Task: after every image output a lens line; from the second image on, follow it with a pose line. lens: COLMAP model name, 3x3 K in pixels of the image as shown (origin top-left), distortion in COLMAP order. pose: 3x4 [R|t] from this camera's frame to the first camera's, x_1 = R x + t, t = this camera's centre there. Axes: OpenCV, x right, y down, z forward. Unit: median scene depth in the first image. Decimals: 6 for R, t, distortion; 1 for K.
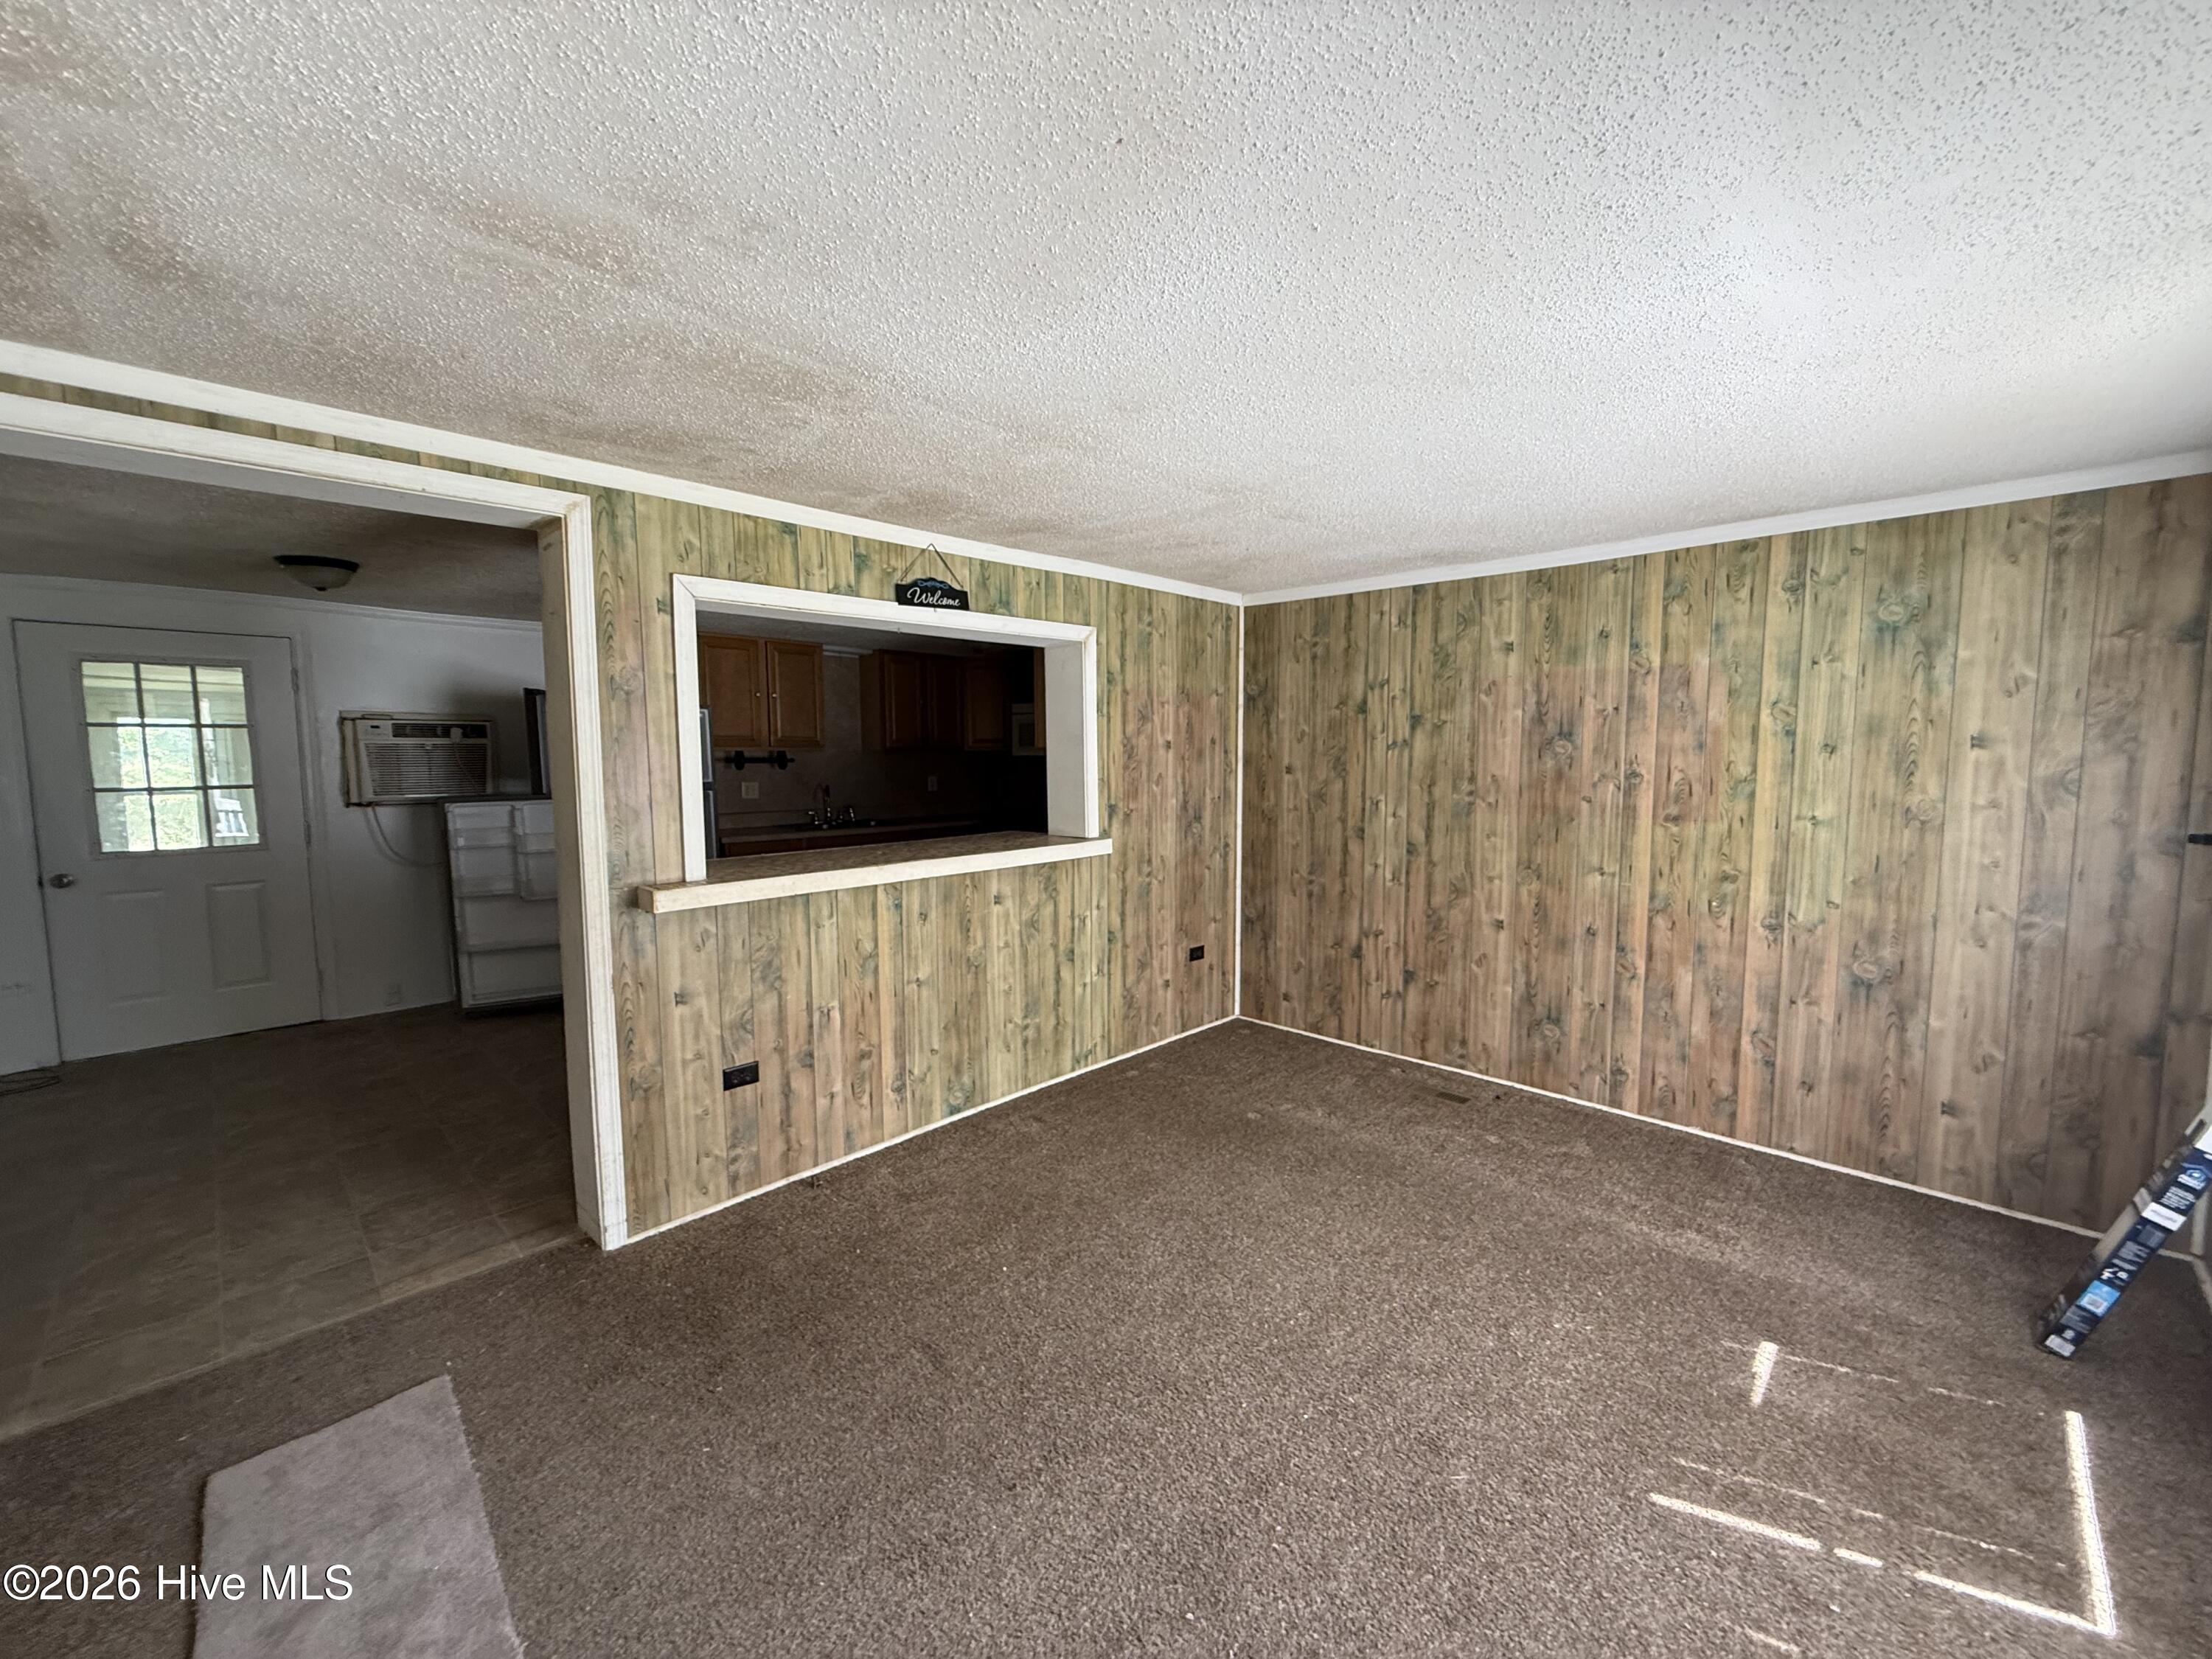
lens RADIAL K [[882.6, 0, 1100.2], [0, 882.6, 828.7], [0, 0, 1]] dist [-0.001475, -0.000207]
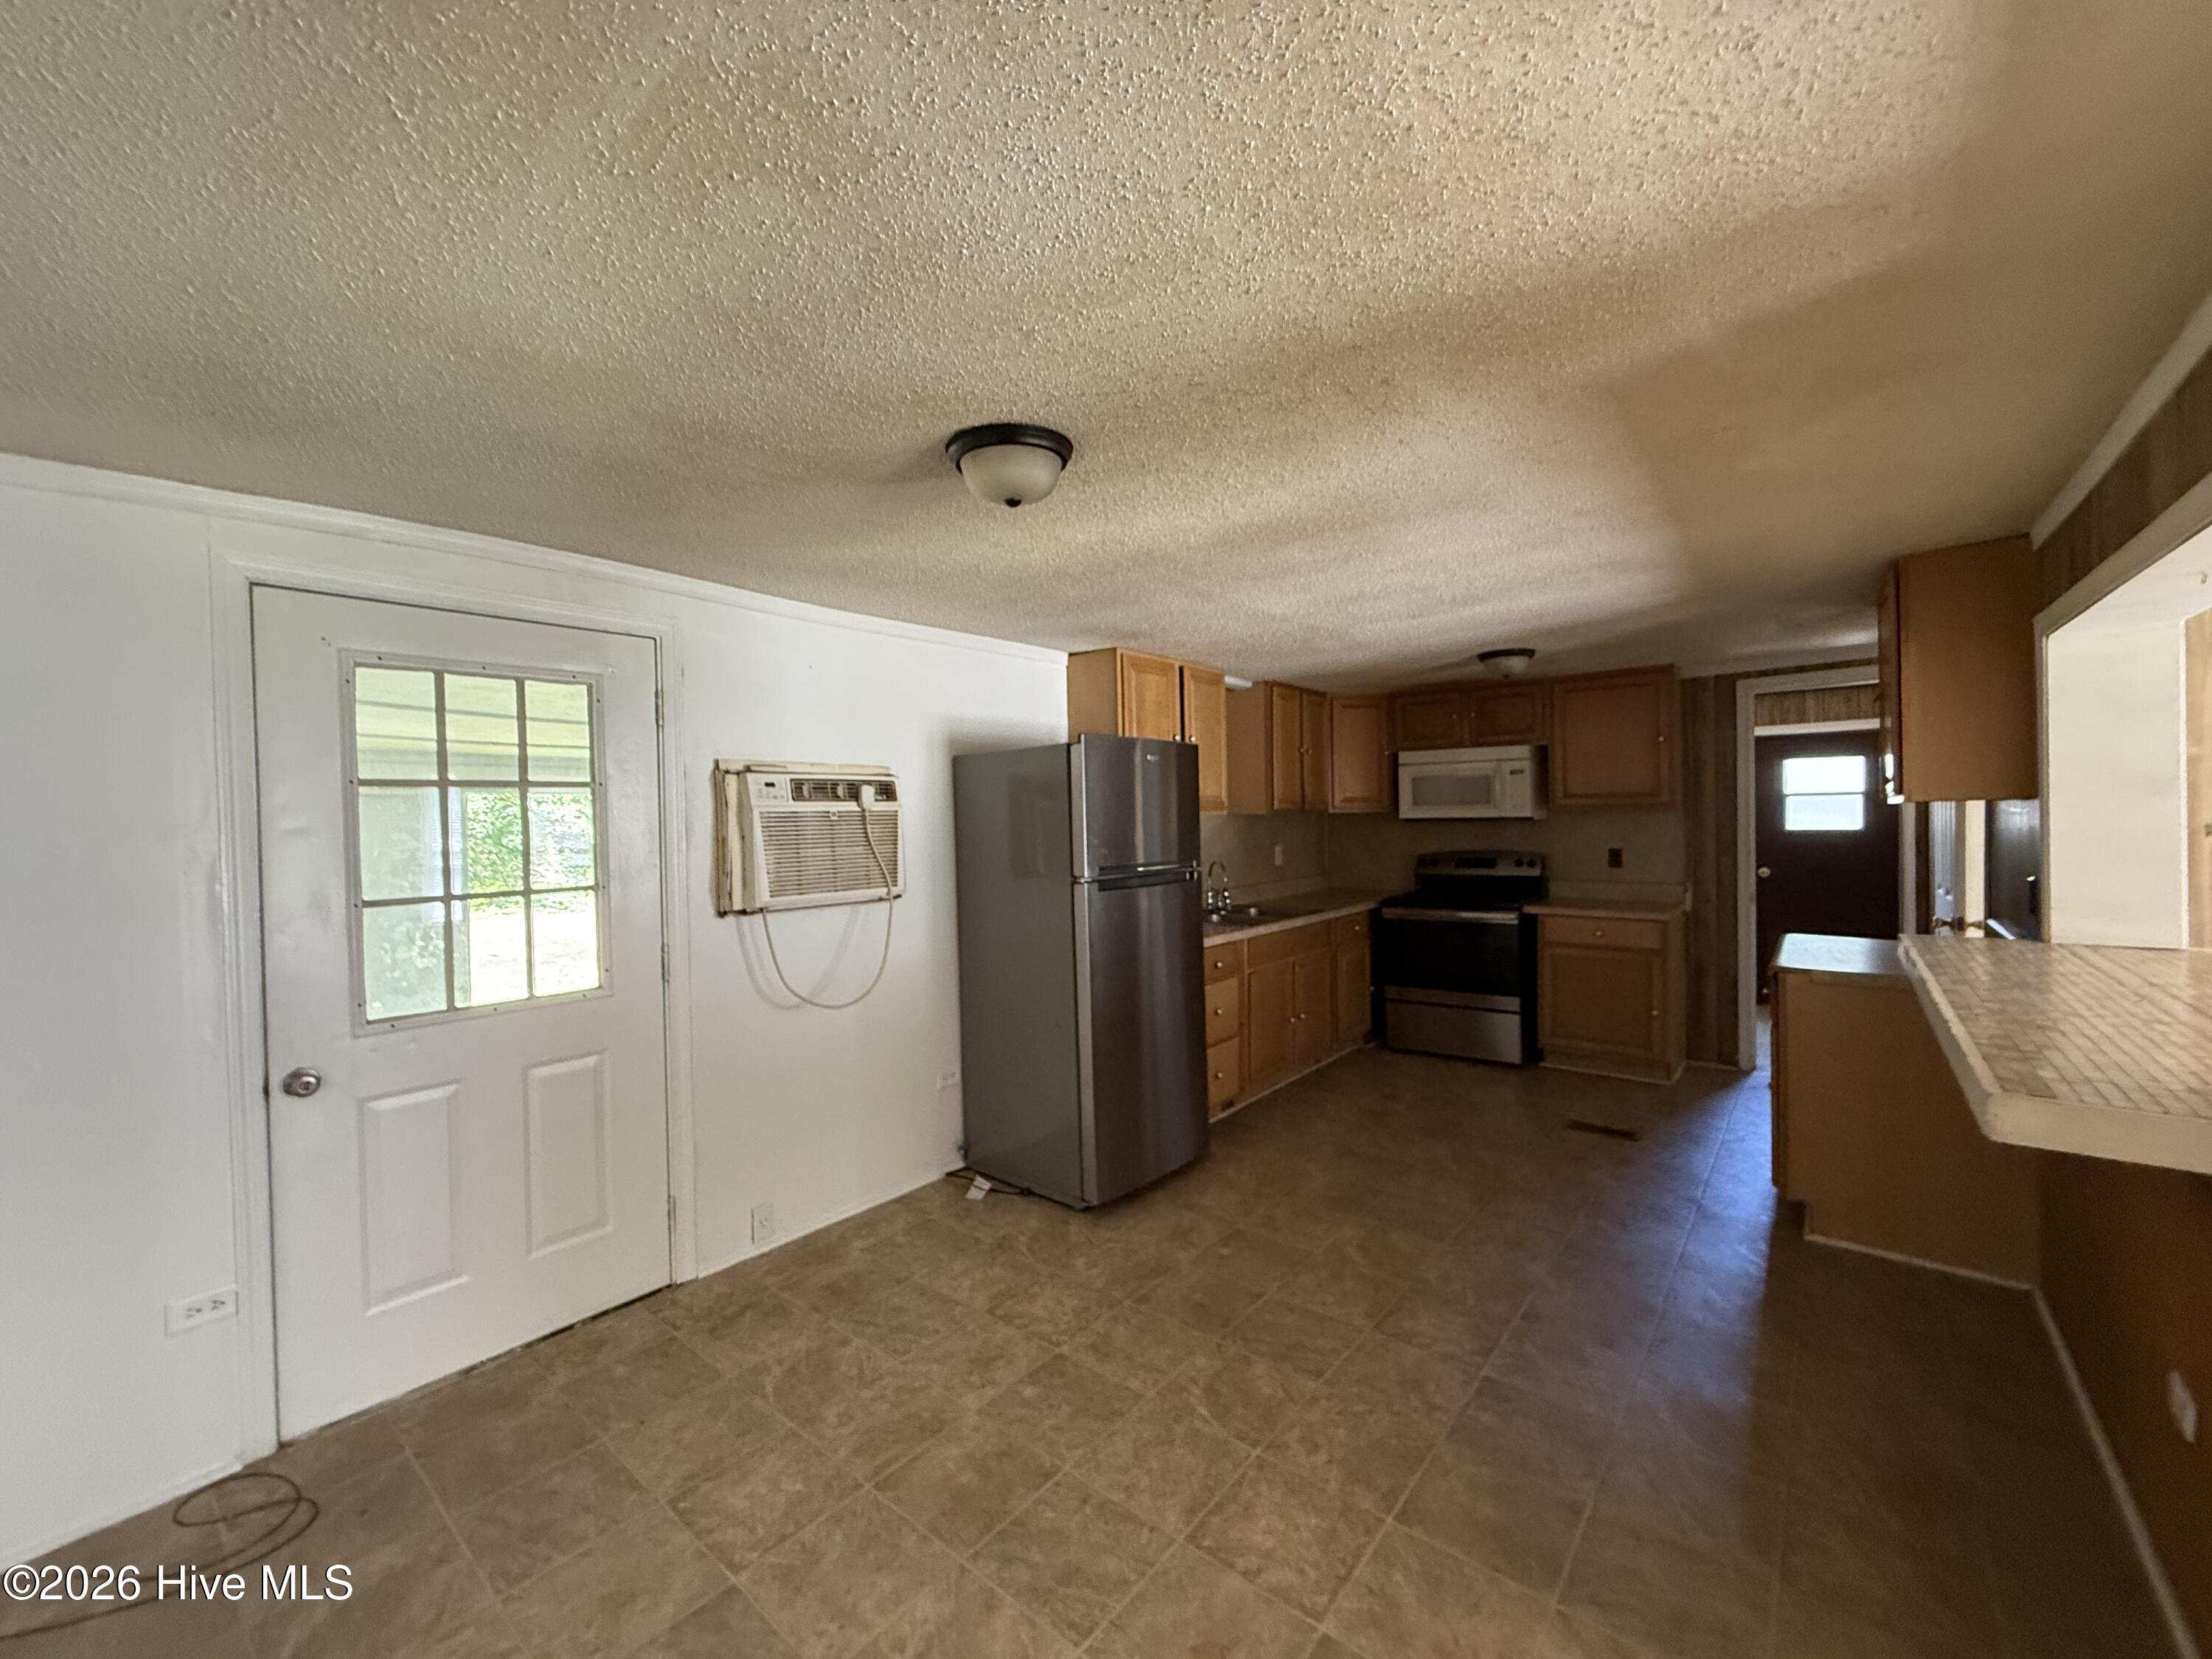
lens RADIAL K [[882.6, 0, 1101.7], [0, 882.6, 829.5], [0, 0, 1]] dist [-0.001475, -0.000207]
pose [[0.996631, -0.016415, 0.080362, -0.893331], [0.022177, 0.997206, -0.071336, -0.049292], [-0.078966, 0.072878, 0.994210, 0.520346]]
